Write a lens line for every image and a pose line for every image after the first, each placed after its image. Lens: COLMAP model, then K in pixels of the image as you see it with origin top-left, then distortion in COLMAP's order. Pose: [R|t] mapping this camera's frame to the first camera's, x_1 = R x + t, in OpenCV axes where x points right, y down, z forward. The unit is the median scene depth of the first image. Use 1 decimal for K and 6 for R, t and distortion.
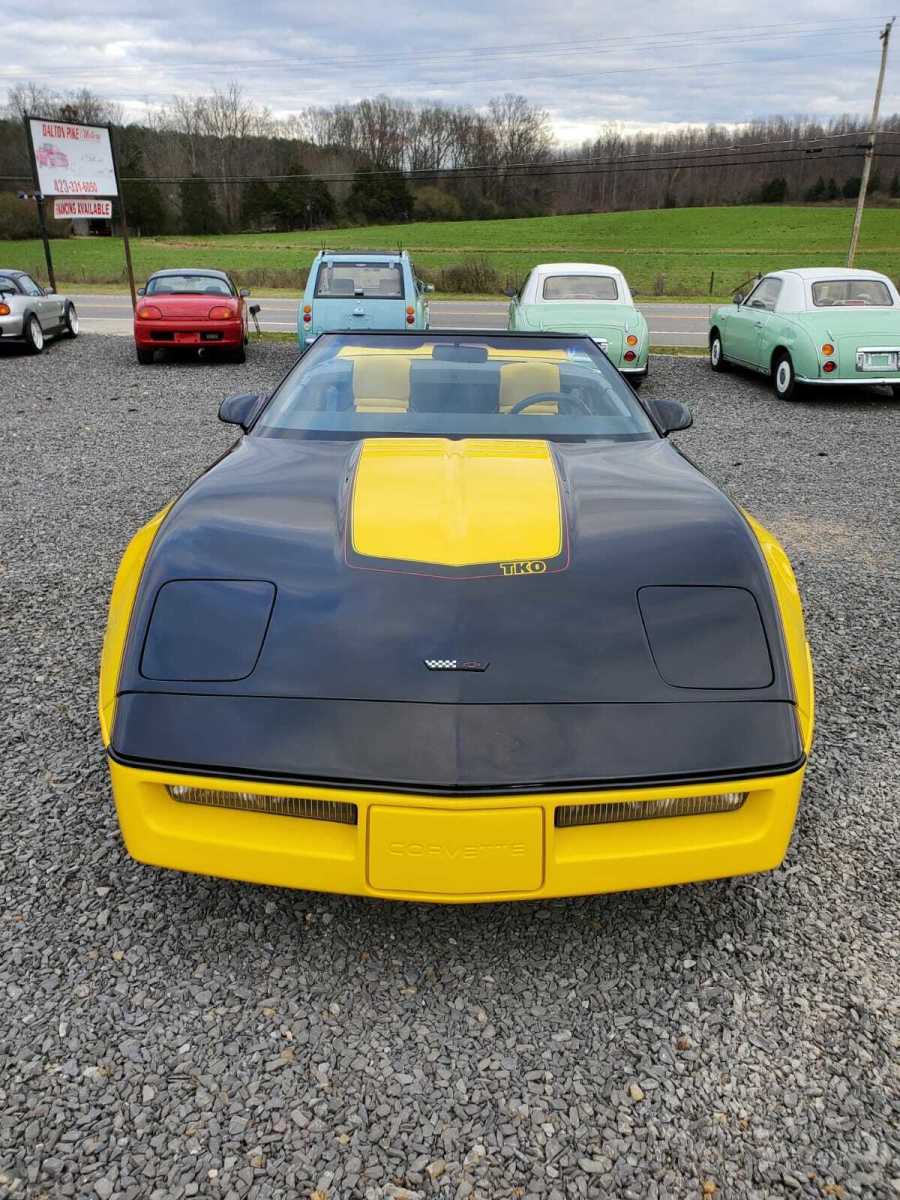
lens RADIAL K [[934.3, 0, 441.5], [0, 934.3, 589.7], [0, 0, 1]] dist [0.008573, 0.016877]
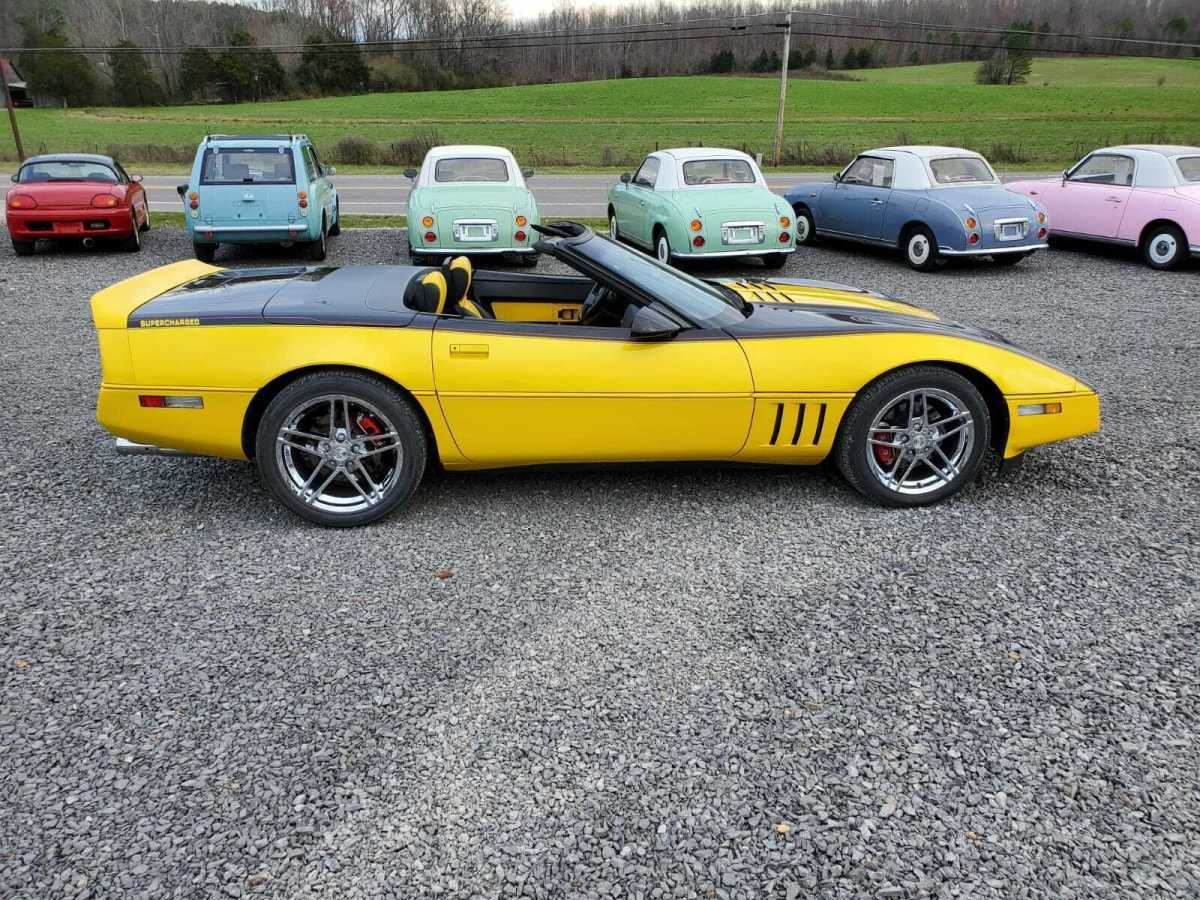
lens RADIAL K [[934.3, 0, 592.5], [0, 934.3, 457.9], [0, 0, 1]] dist [0.008573, 0.016877]
pose [[0.982788, -0.070404, 0.170798, 0.067619], [0.070621, 0.997492, 0.004811, -0.001773], [-0.170708, 0.007334, 0.985294, -0.029882]]
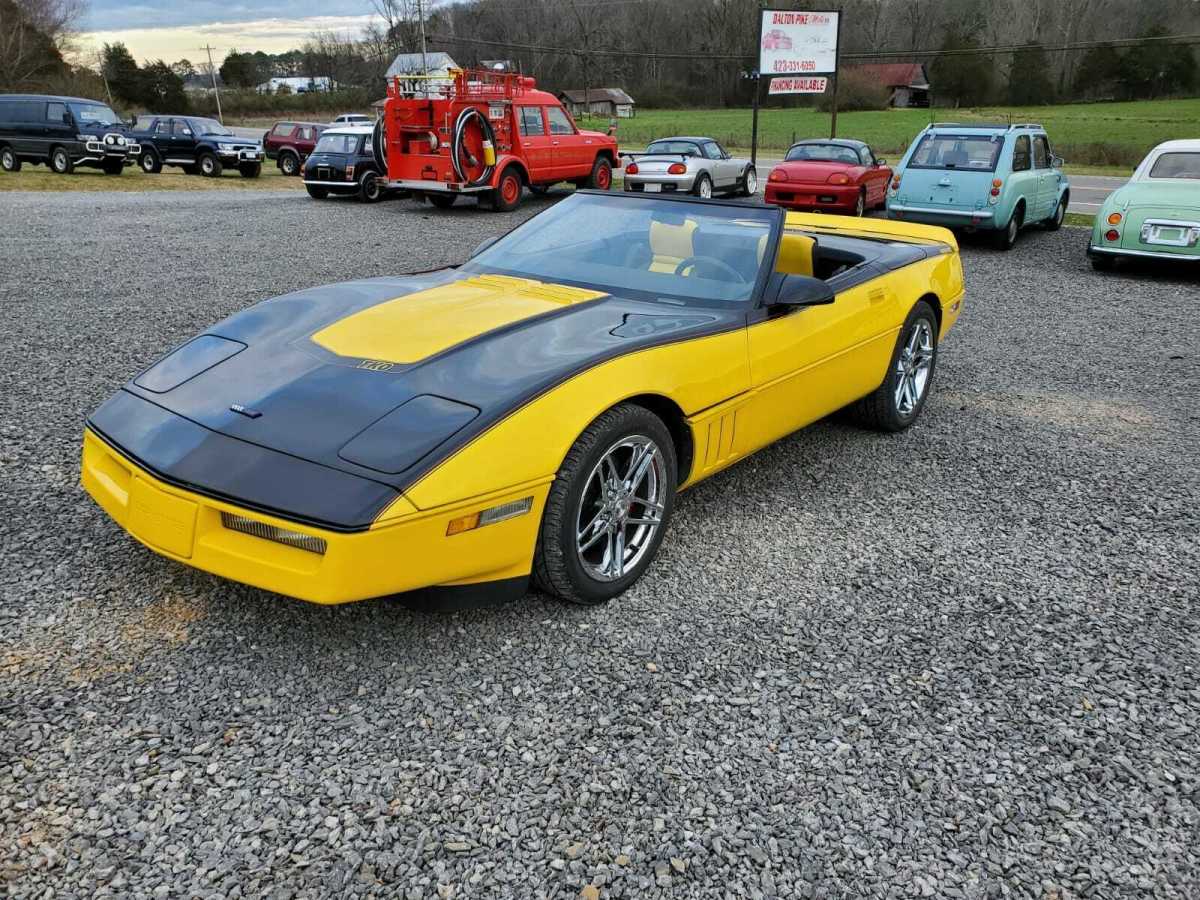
lens RADIAL K [[934.3, 0, 594.6], [0, 934.3, 456.6], [0, 0, 1]] dist [0.008573, 0.016877]
pose [[0.794156, 0.214352, -0.568655, 0.218400], [-0.216738, 0.974097, 0.064495, 0.013922], [0.567750, 0.072030, 0.820044, -0.043291]]
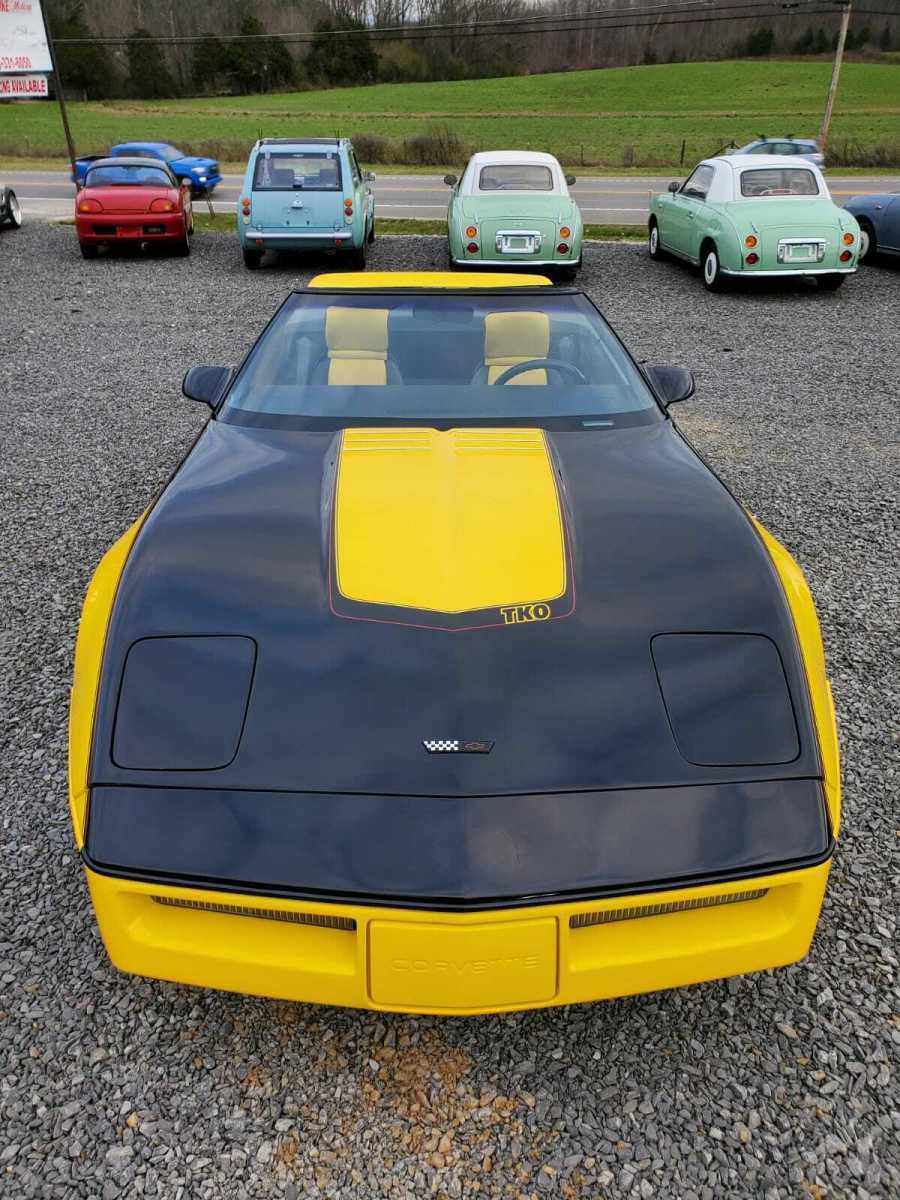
lens RADIAL K [[934.3, 0, 434.8], [0, 934.3, 592.3], [0, 0, 1]] dist [0.008573, 0.016877]
pose [[0.999700, -0.017329, 0.017333, 0.029426], [0.015039, 0.992104, 0.124514, -0.005042], [-0.019354, -0.124216, 0.992066, -0.048016]]
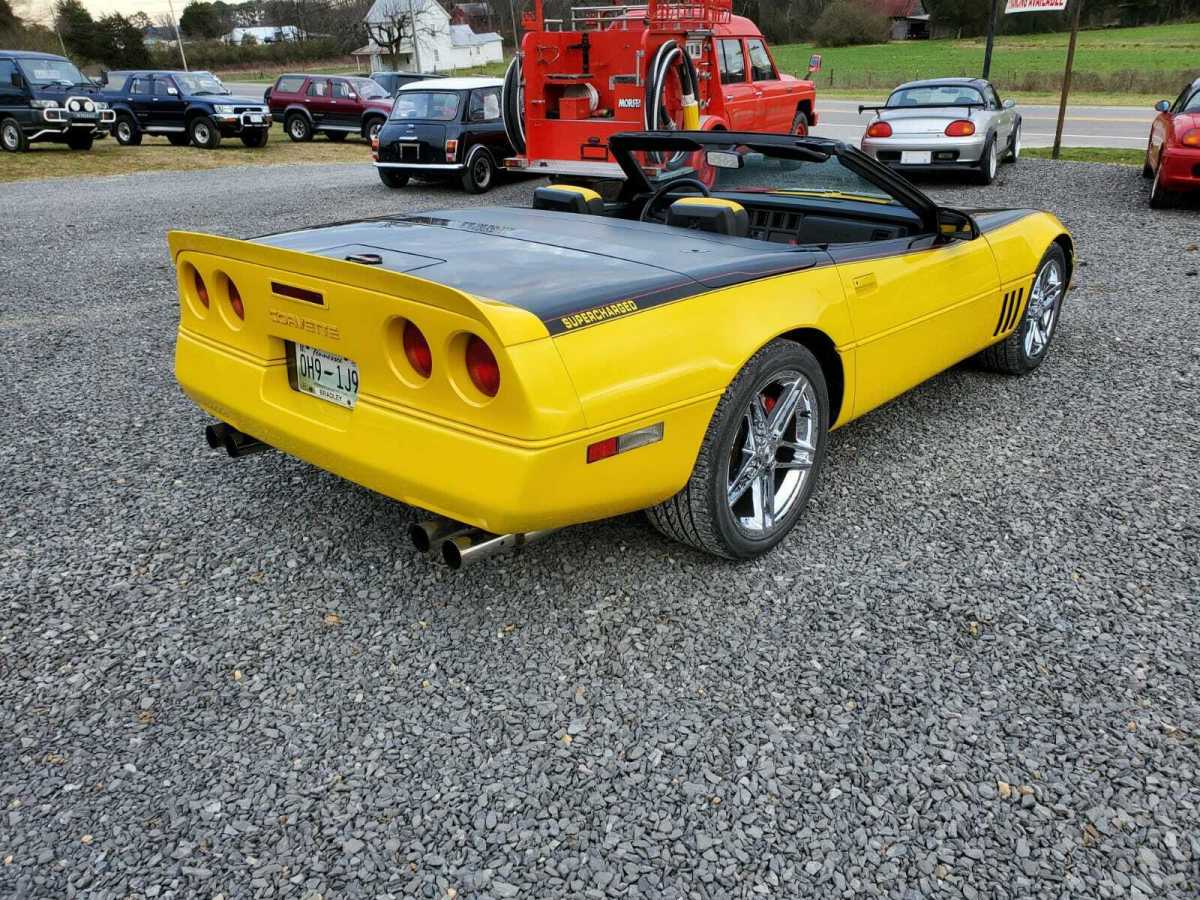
lens RADIAL K [[934.3, 0, 603.0], [0, 934.3, 442.3], [0, 0, 1]] dist [0.008573, 0.016877]
pose [[0.815863, 0.204894, -0.540727, -0.229033], [-0.180473, 0.978633, 0.098525, -0.057642], [0.549361, 0.017204, 0.835408, 0.160011]]
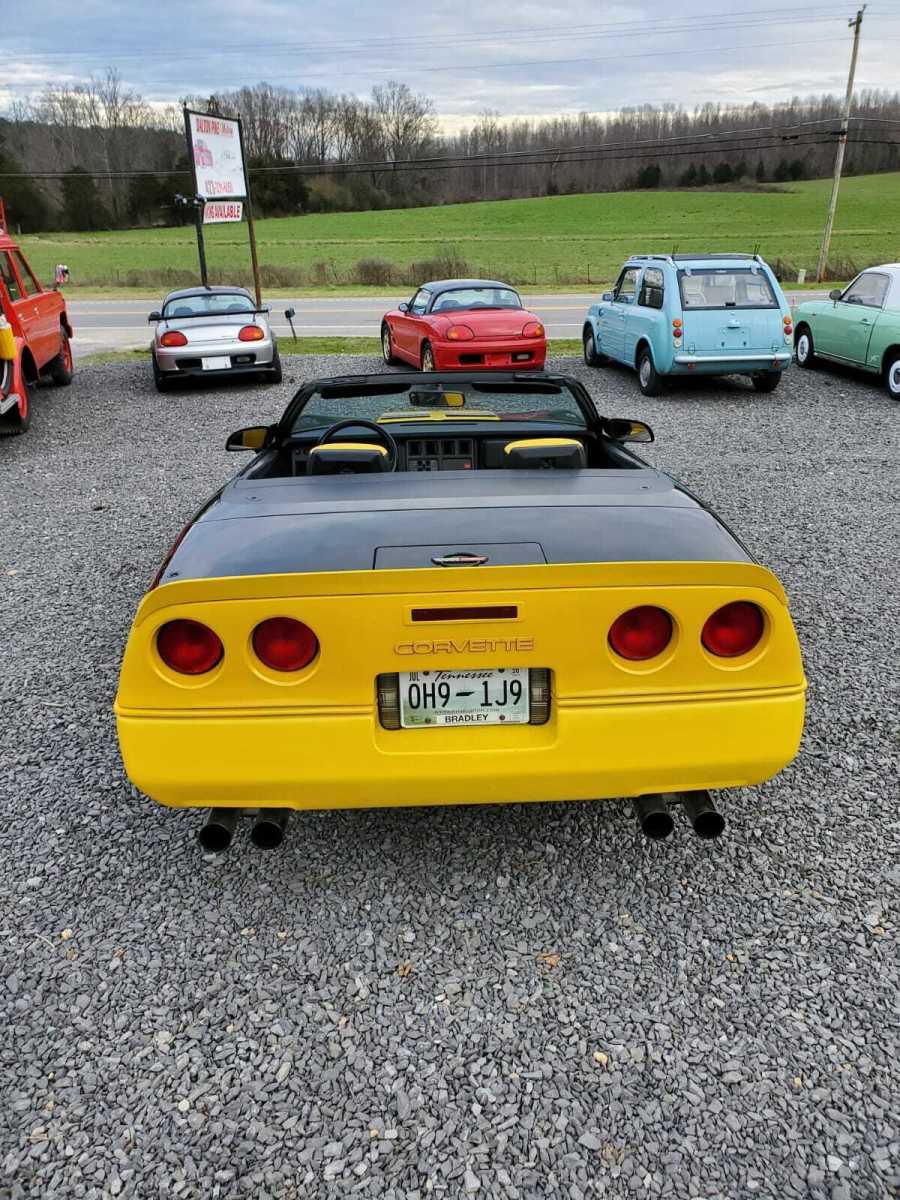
lens RADIAL K [[934.3, 0, 450.0], [0, 934.3, 585.4], [0, 0, 1]] dist [0.008573, 0.016877]
pose [[0.990523, -0.067078, 0.119851, -0.404378], [0.066362, 0.997746, 0.009962, -0.063699], [-0.120249, -0.001915, 0.992742, 0.123292]]
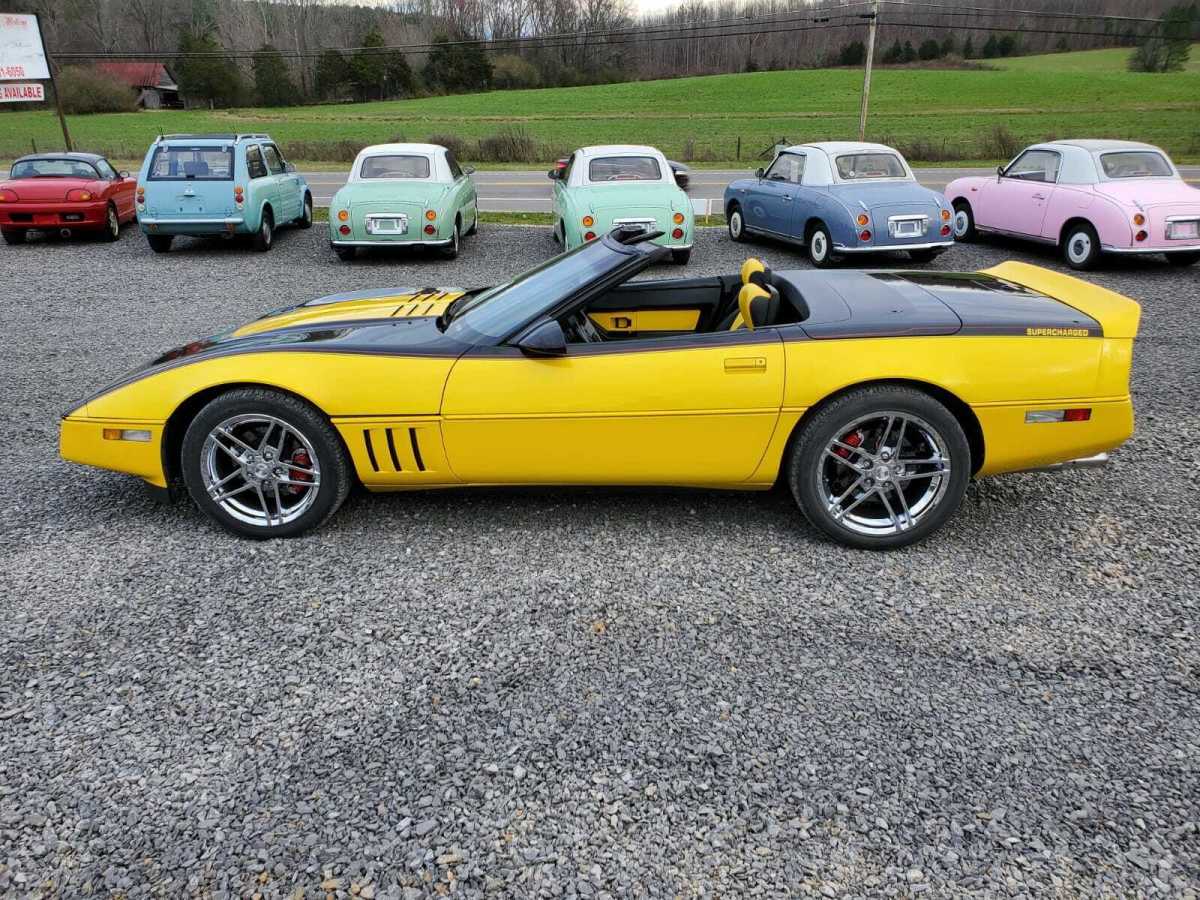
lens RADIAL K [[934.3, 0, 593.4], [0, 934.3, 453.8], [0, 0, 1]] dist [0.008573, 0.016877]
pose [[0.998303, -0.034444, 0.046944, 0.263767], [0.034527, 0.999403, -0.000963, 0.015910], [-0.046883, 0.002583, 0.998897, -0.079595]]
